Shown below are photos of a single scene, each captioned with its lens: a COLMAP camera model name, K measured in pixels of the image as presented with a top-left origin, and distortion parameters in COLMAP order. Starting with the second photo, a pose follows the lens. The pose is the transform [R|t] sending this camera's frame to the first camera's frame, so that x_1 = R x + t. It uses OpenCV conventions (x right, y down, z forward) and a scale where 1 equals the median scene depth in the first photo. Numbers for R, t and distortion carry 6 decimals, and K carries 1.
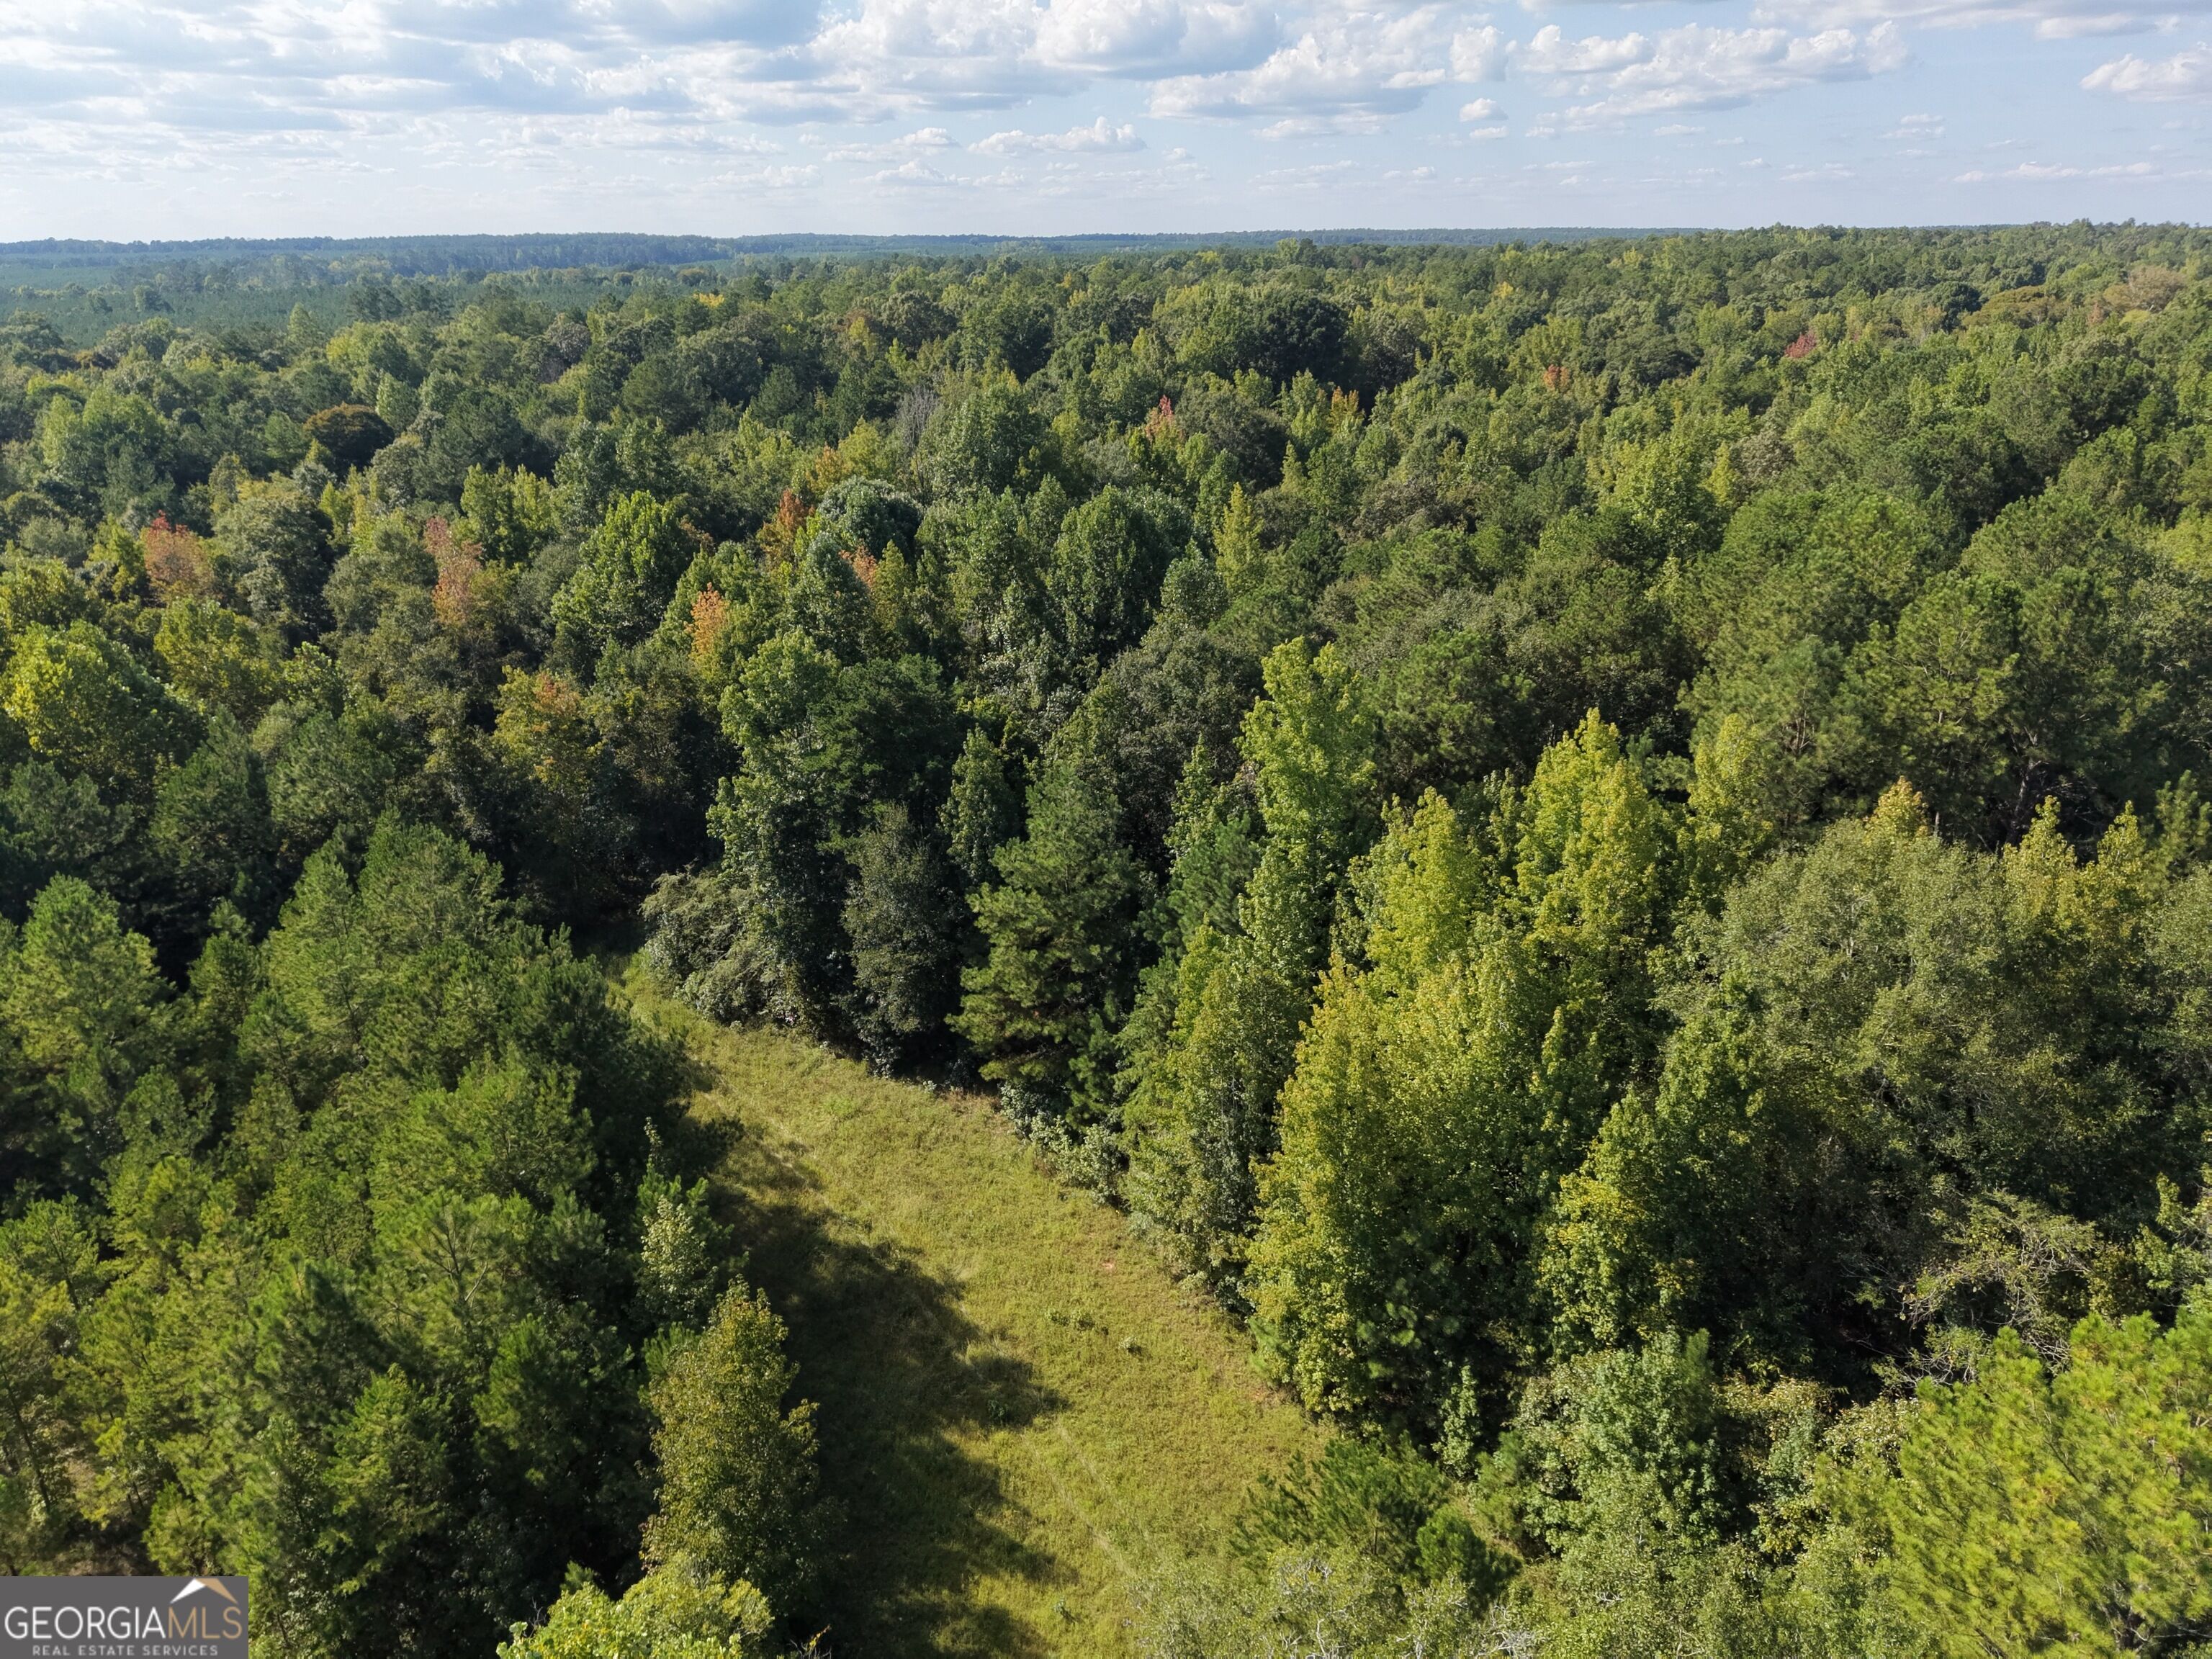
lens RADIAL K [[1487.9, 0, 1114.2], [0, 1487.9, 817.5], [0, 0, 1]] dist [0.015356, -0.014107]
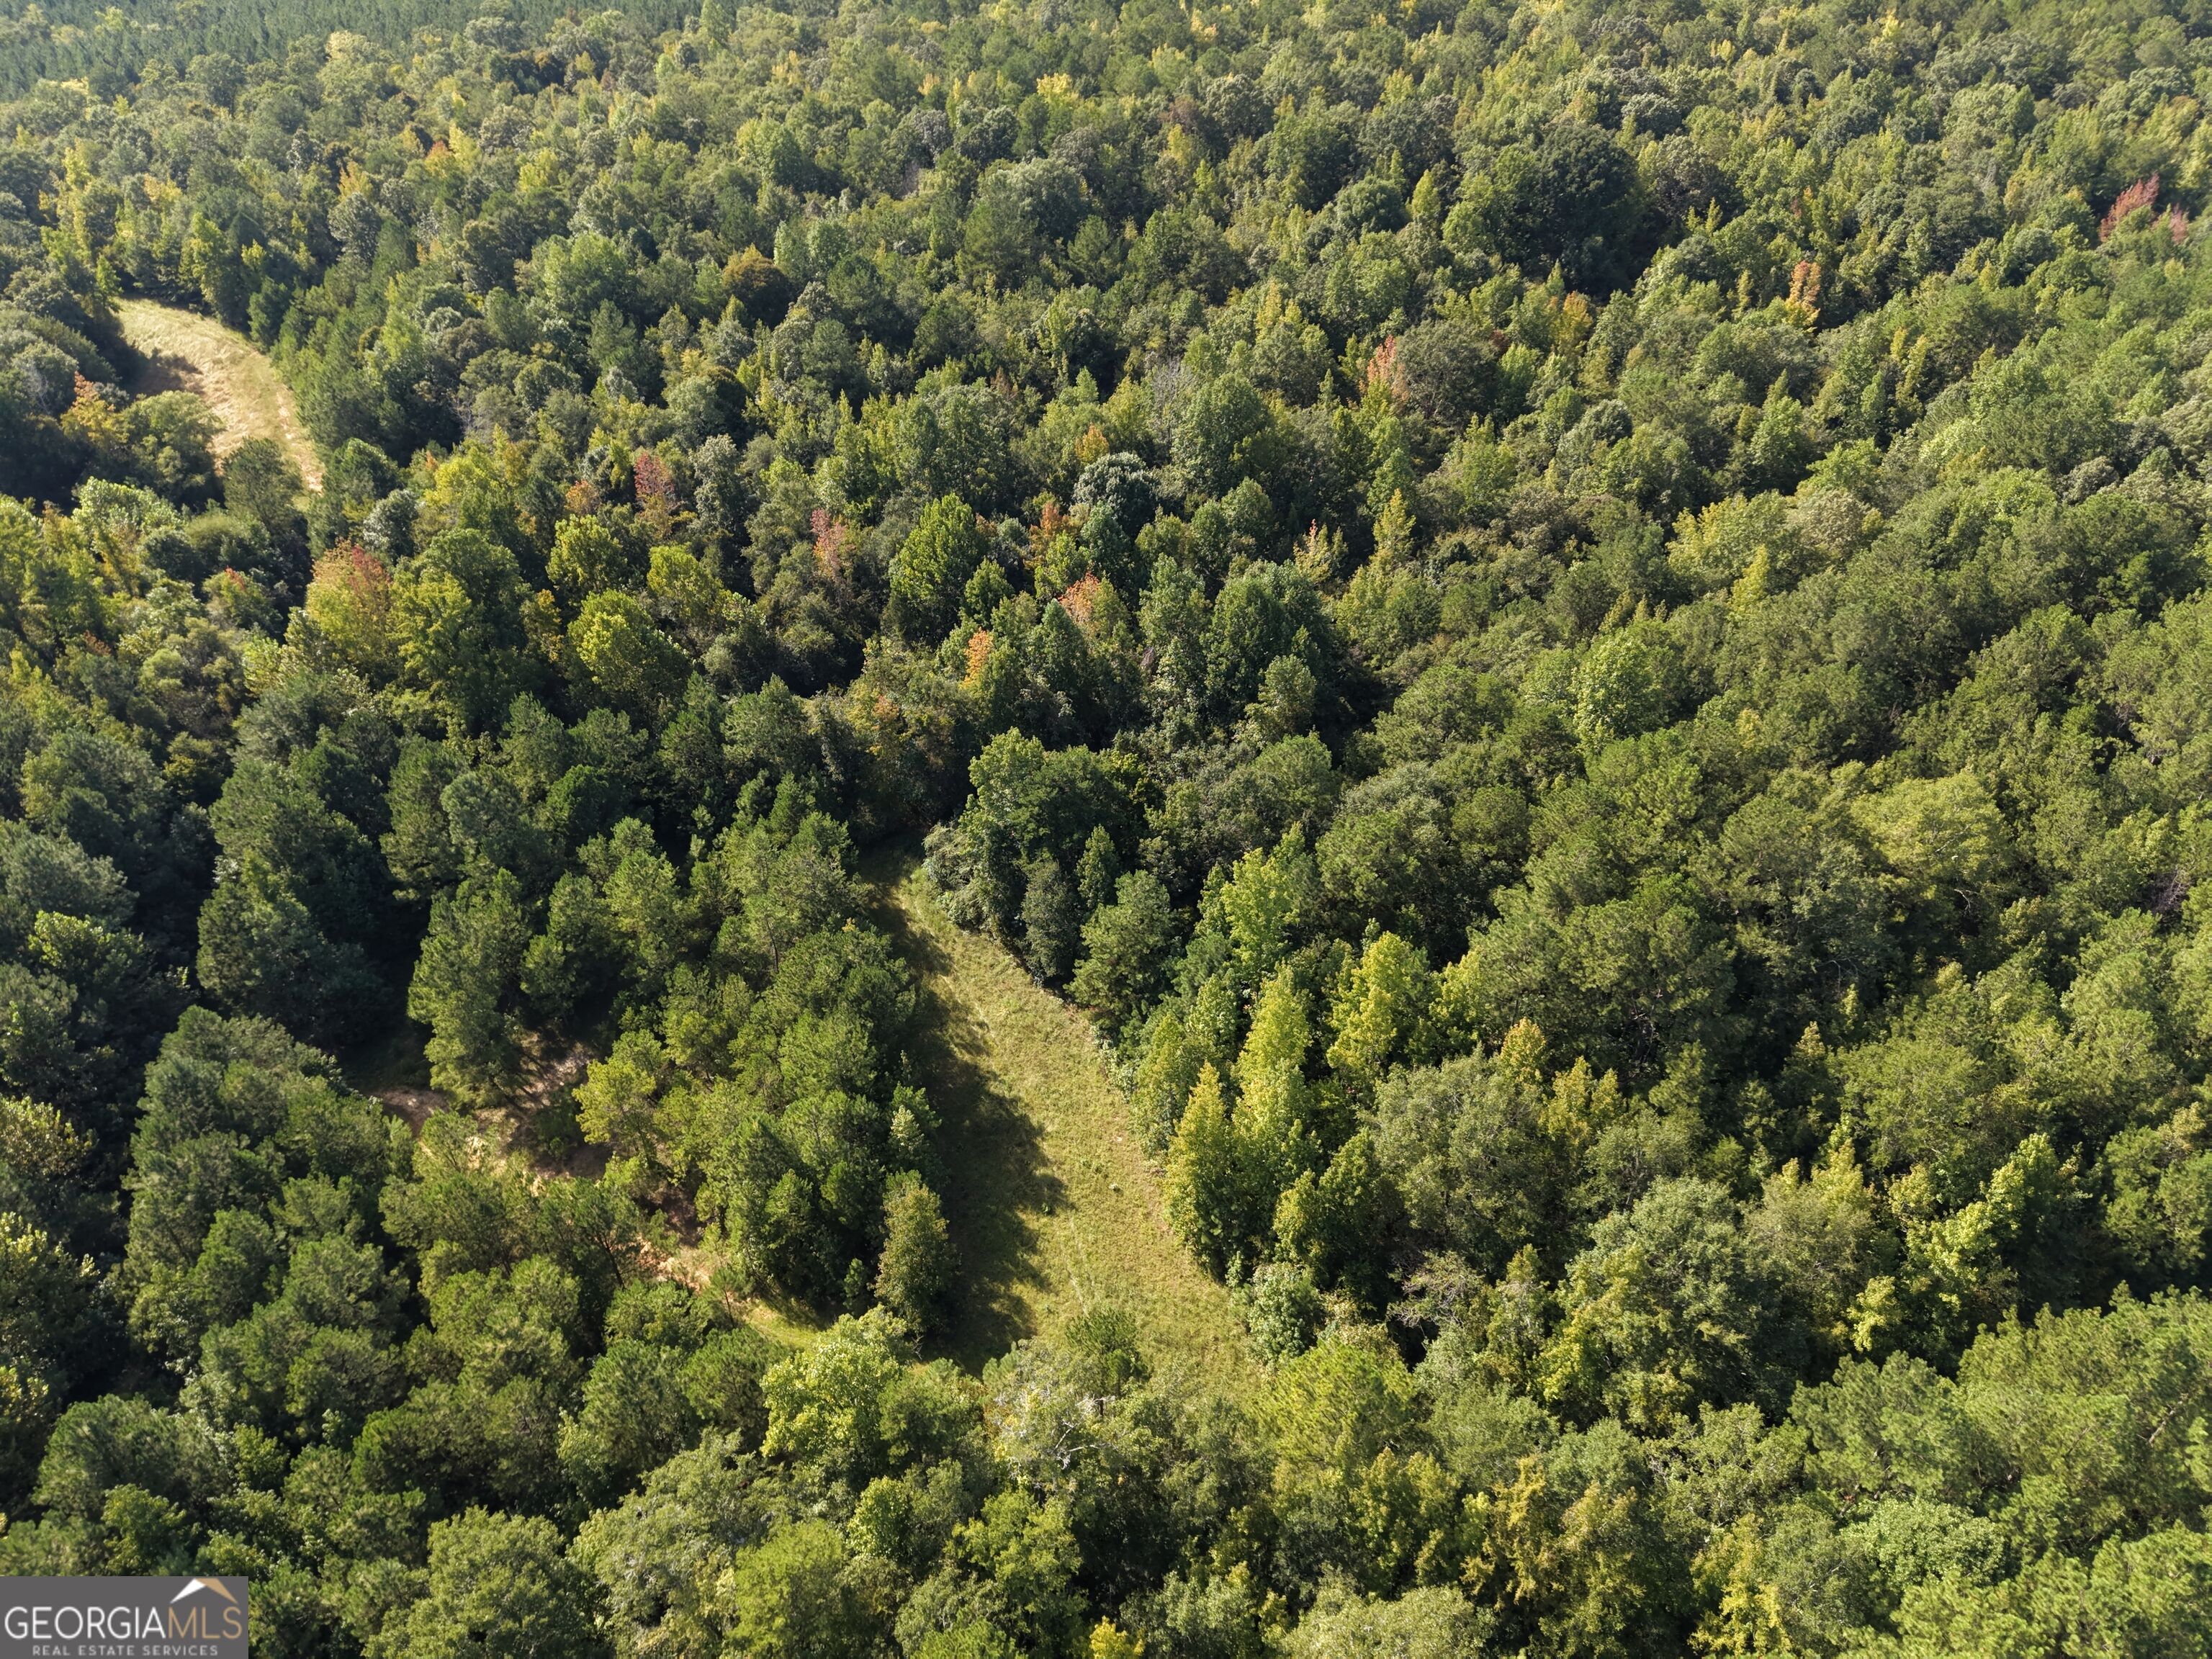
lens RADIAL K [[1487.9, 0, 1128.3], [0, 1487.9, 835.3], [0, 0, 1]] dist [0.015356, -0.014107]
pose [[0.969344, 0.171810, -0.175652, 0.224787], [-0.107350, 0.939178, 0.326220, -0.569231], [0.221016, -0.297363, 0.928831, -0.566567]]
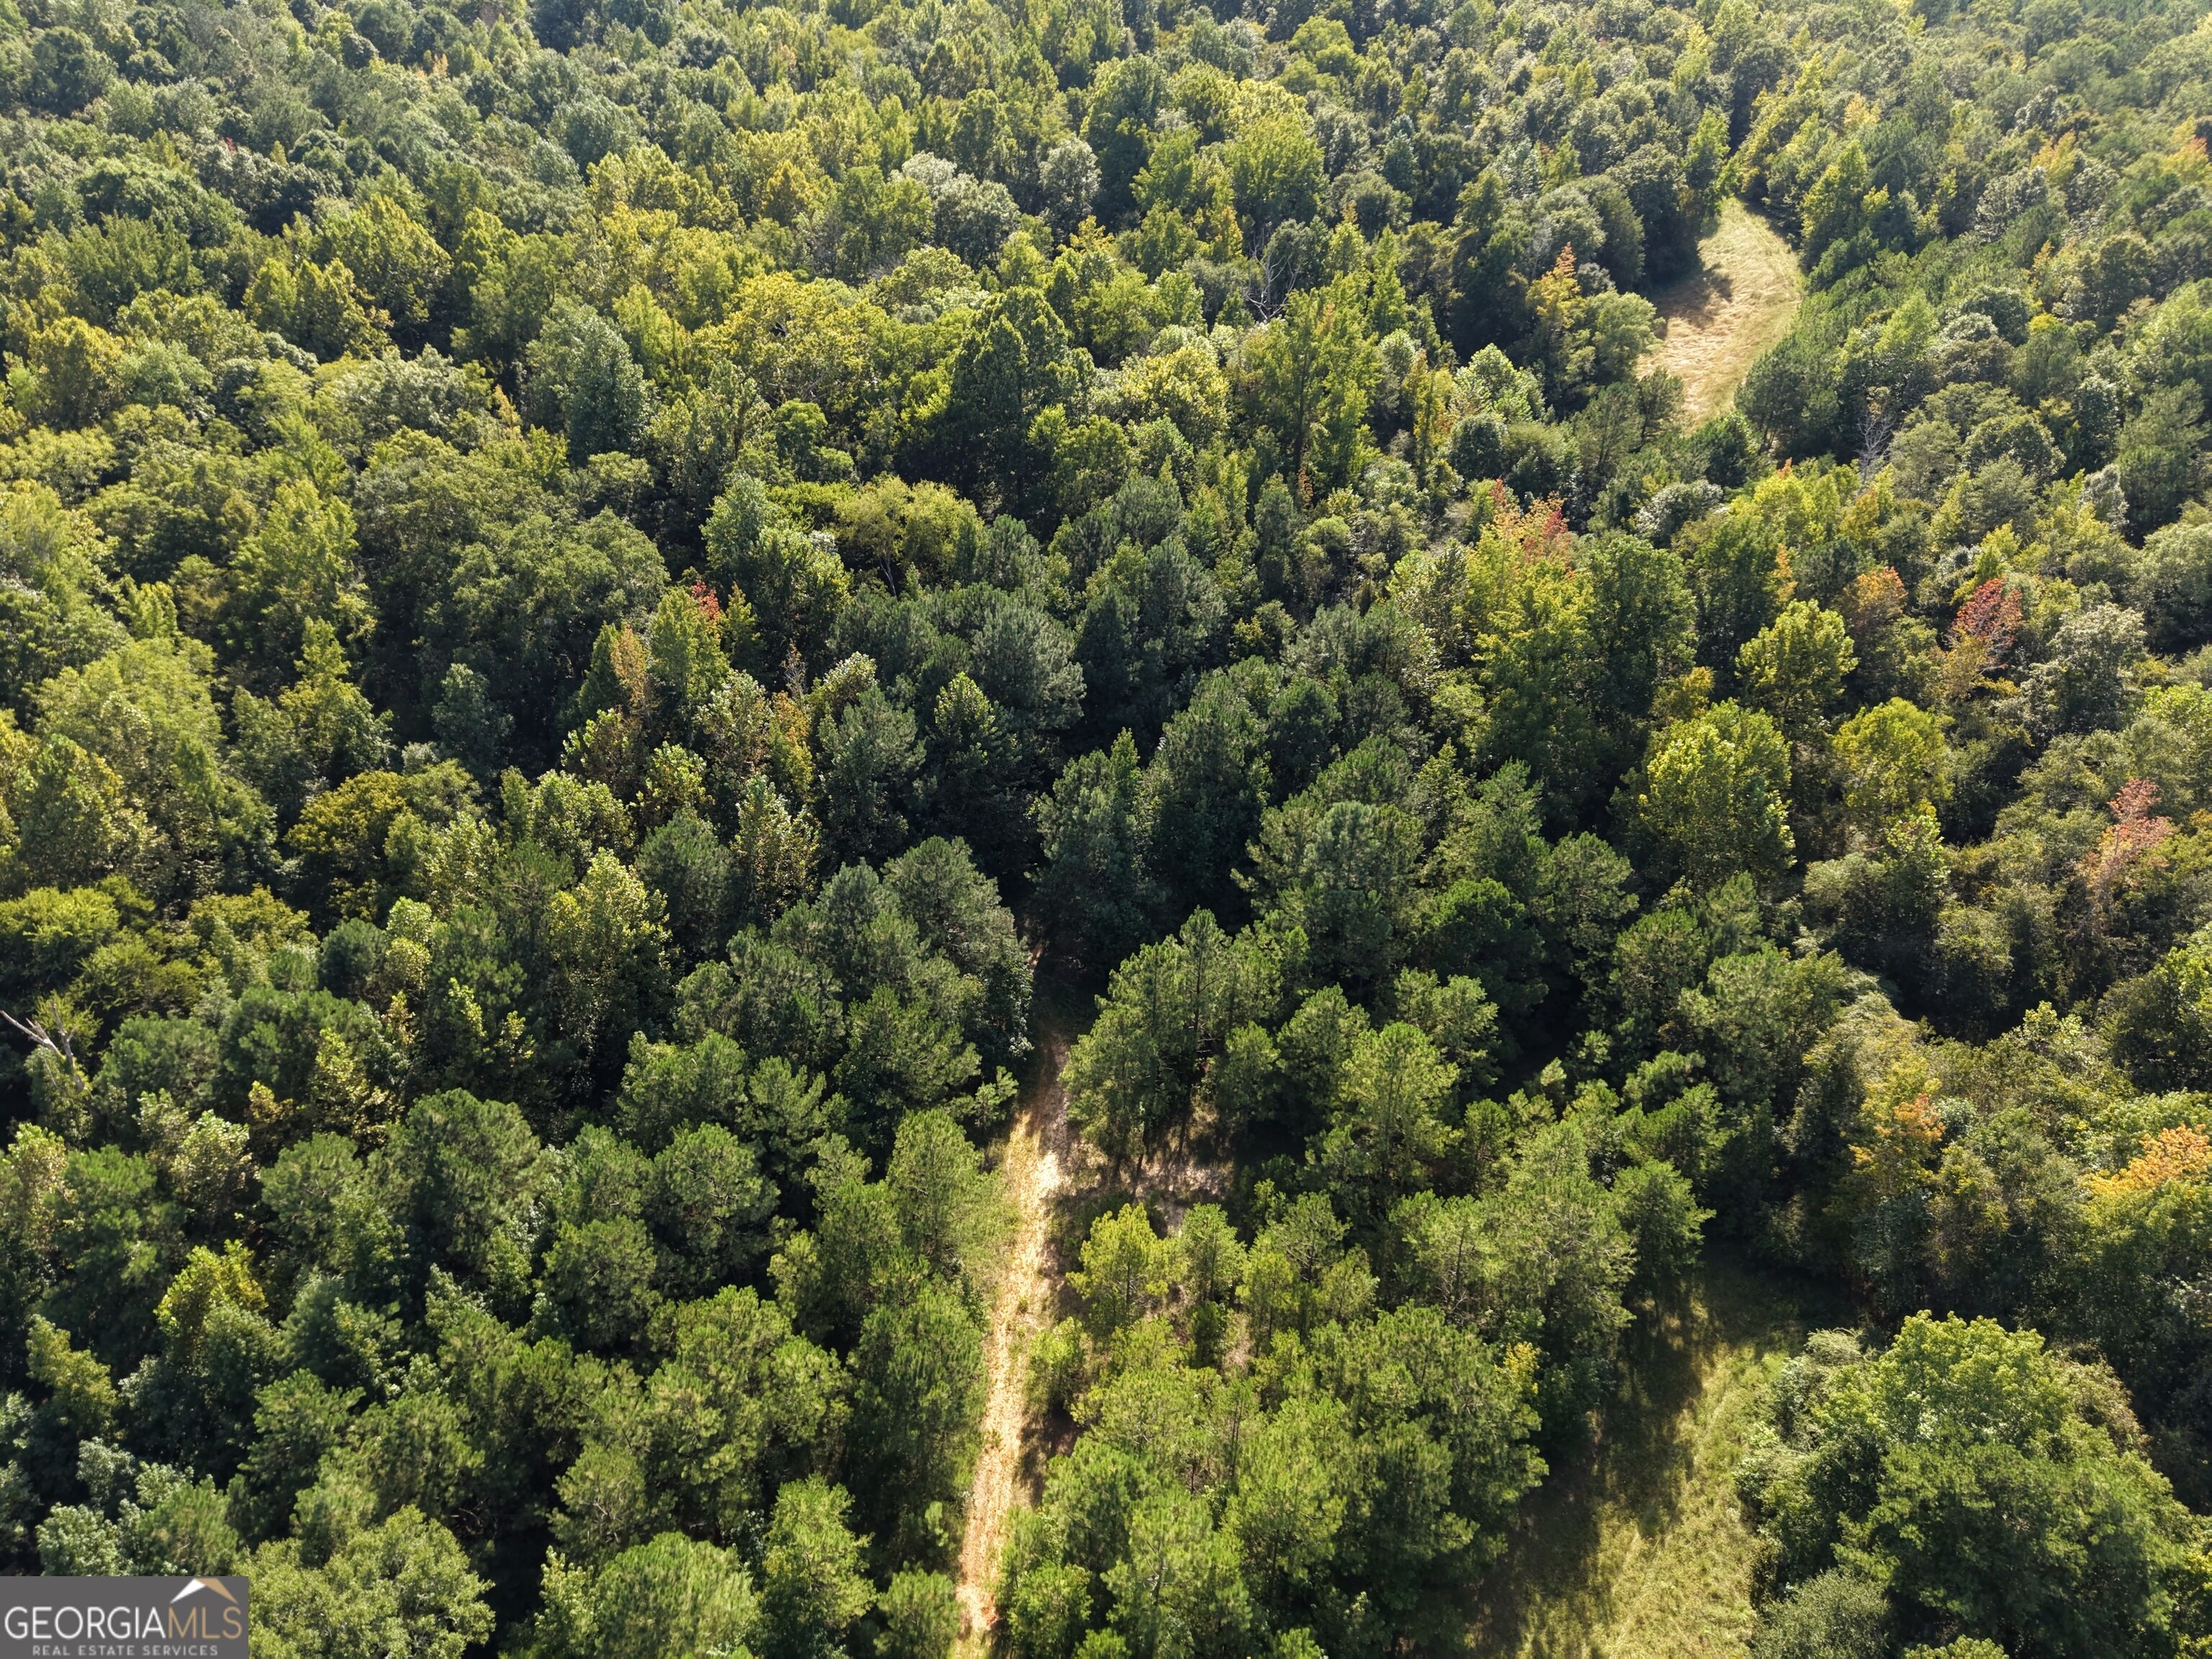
lens RADIAL K [[1487.9, 0, 1110.9], [0, 1487.9, 821.5], [0, 0, 1]] dist [0.015356, -0.014107]
pose [[0.208312, 0.625915, -0.751556, 0.124974], [-0.346041, 0.765878, 0.541929, -0.617126], [0.914801, 0.147179, 0.376134, 0.173804]]
